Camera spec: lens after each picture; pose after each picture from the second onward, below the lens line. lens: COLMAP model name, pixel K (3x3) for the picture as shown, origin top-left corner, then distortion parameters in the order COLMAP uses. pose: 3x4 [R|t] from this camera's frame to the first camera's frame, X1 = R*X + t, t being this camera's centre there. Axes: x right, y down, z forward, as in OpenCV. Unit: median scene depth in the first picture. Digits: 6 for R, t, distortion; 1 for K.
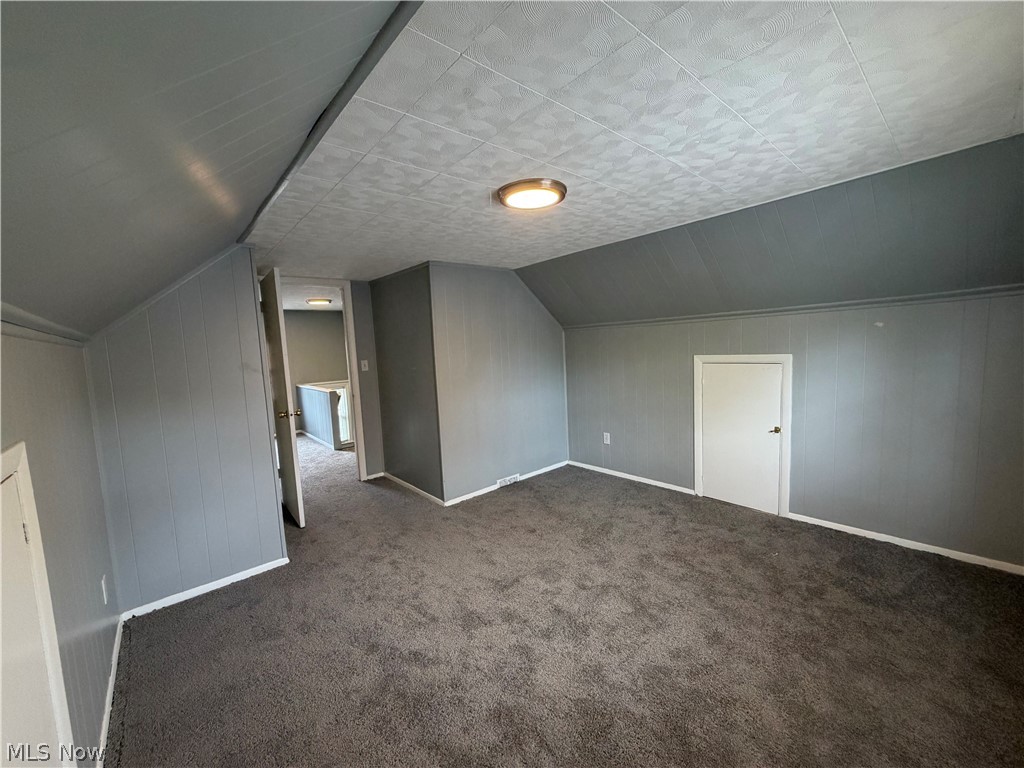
lens RADIAL K [[408.8, 0, 513.5], [0, 408.8, 385.8], [0, 0, 1]] dist [0.001993, -0.000386]
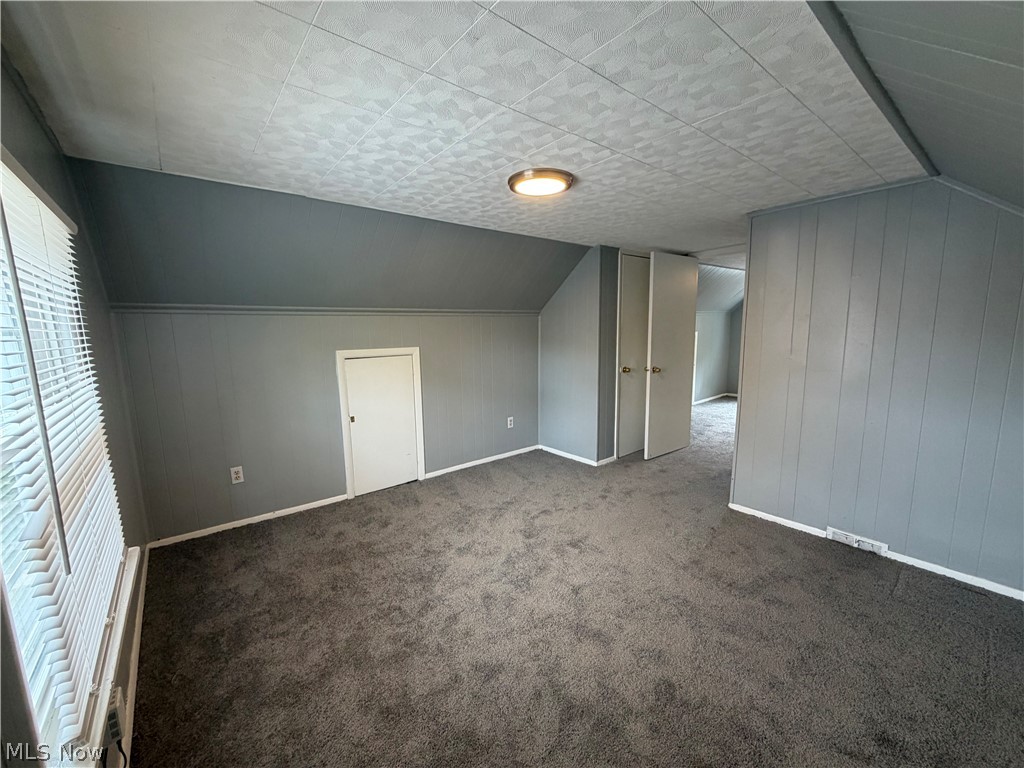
lens RADIAL K [[408.8, 0, 512.5], [0, 408.8, 383.4], [0, 0, 1]] dist [0.001993, -0.000386]
pose [[-0.037915, 0.186036, -0.981811, 0.826955], [-0.082575, 0.978574, 0.188612, -0.109668], [0.995863, 0.088224, -0.021741, 0.685883]]
